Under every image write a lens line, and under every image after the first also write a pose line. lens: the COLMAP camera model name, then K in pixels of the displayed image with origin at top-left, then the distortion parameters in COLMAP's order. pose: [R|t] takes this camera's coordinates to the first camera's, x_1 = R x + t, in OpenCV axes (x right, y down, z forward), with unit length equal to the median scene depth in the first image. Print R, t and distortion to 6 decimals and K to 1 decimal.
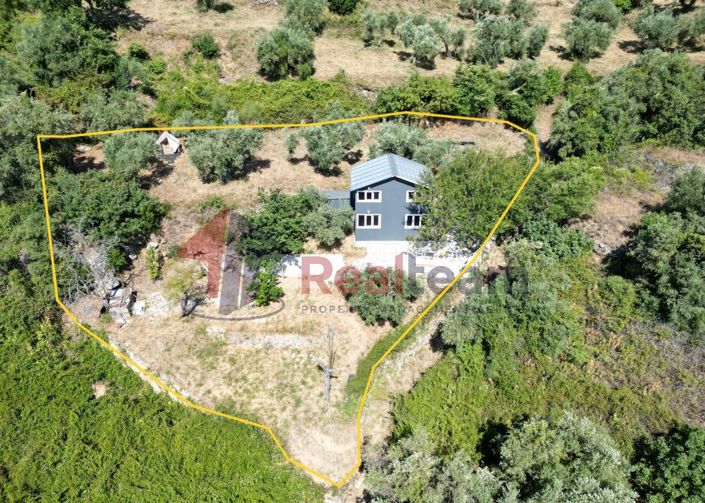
lens RADIAL K [[495.6, 0, 350.5], [0, 495.6, 257.3], [0, 0, 1]] dist [0.071866, -0.059823]
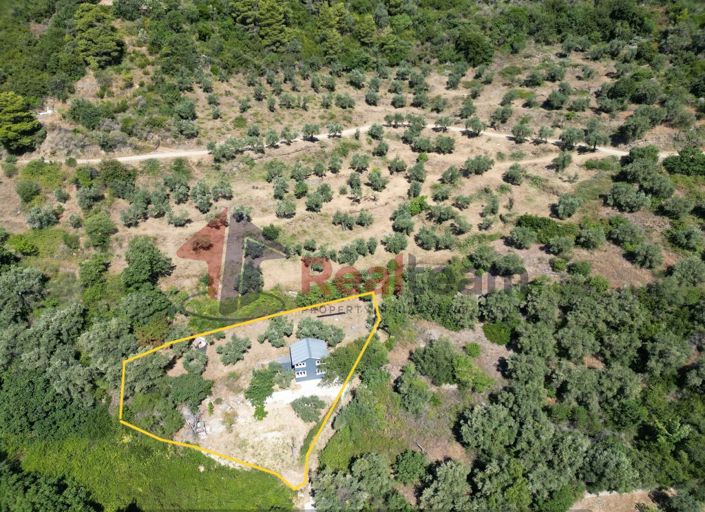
lens RADIAL K [[495.6, 0, 350.1], [0, 495.6, 258.3], [0, 0, 1]] dist [0.071866, -0.059823]
pose [[0.979891, -0.102513, 0.171186, -0.081437], [0.101902, 0.994717, 0.012380, -0.621287], [-0.171551, 0.005313, 0.985161, -1.352900]]
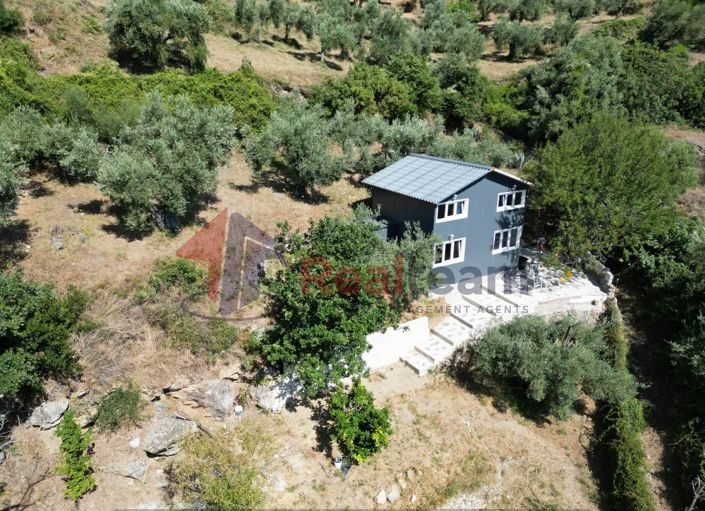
lens RADIAL K [[495.6, 0, 349.7], [0, 495.6, 259.2], [0, 0, 1]] dist [0.071866, -0.059823]
pose [[0.852125, -0.178227, 0.492055, -0.365143], [0.240135, 0.968558, -0.065038, -0.054893], [-0.464993, 0.173580, 0.868131, 0.530476]]
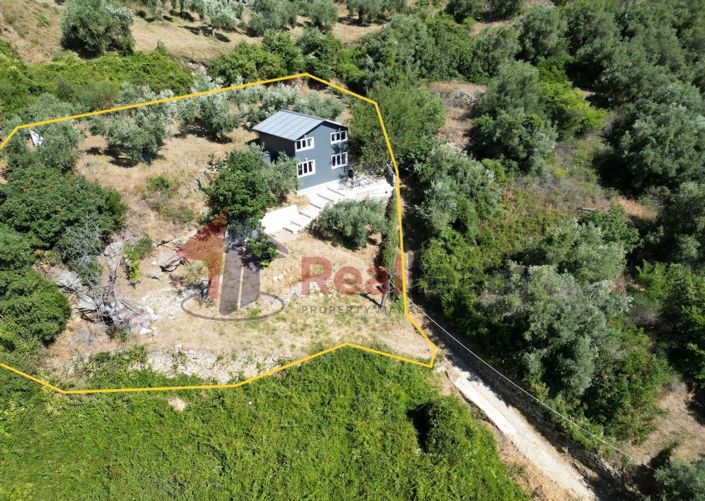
lens RADIAL K [[497.9, 0, 353.8], [0, 497.9, 266.5], [0, 0, 1]] dist [0.060478, -0.038990]
pose [[0.721357, -0.319003, 0.614720, -0.623722], [0.316007, 0.941426, 0.117719, 0.033015], [-0.616266, 0.109339, 0.779911, 0.109746]]
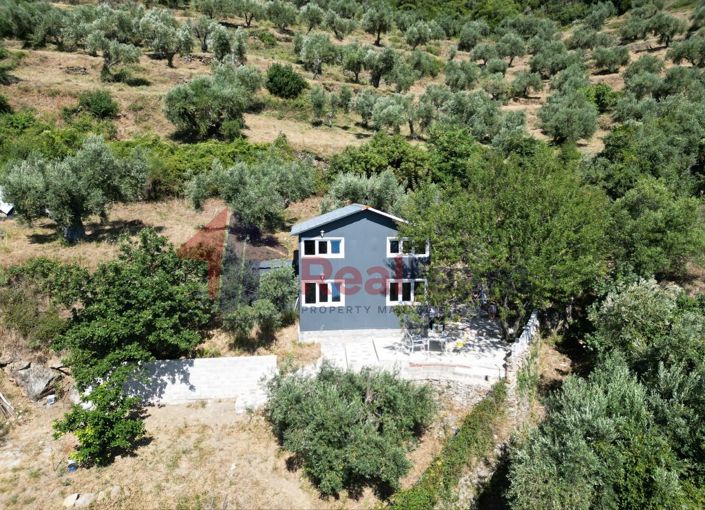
lens RADIAL K [[495.6, 0, 350.9], [0, 495.6, 253.2], [0, 0, 1]] dist [0.071866, -0.059823]
pose [[0.995222, -0.009539, 0.097171, 0.013645], [0.042147, 0.939689, -0.339424, 0.076966], [-0.088073, 0.341897, 0.935601, 0.450538]]
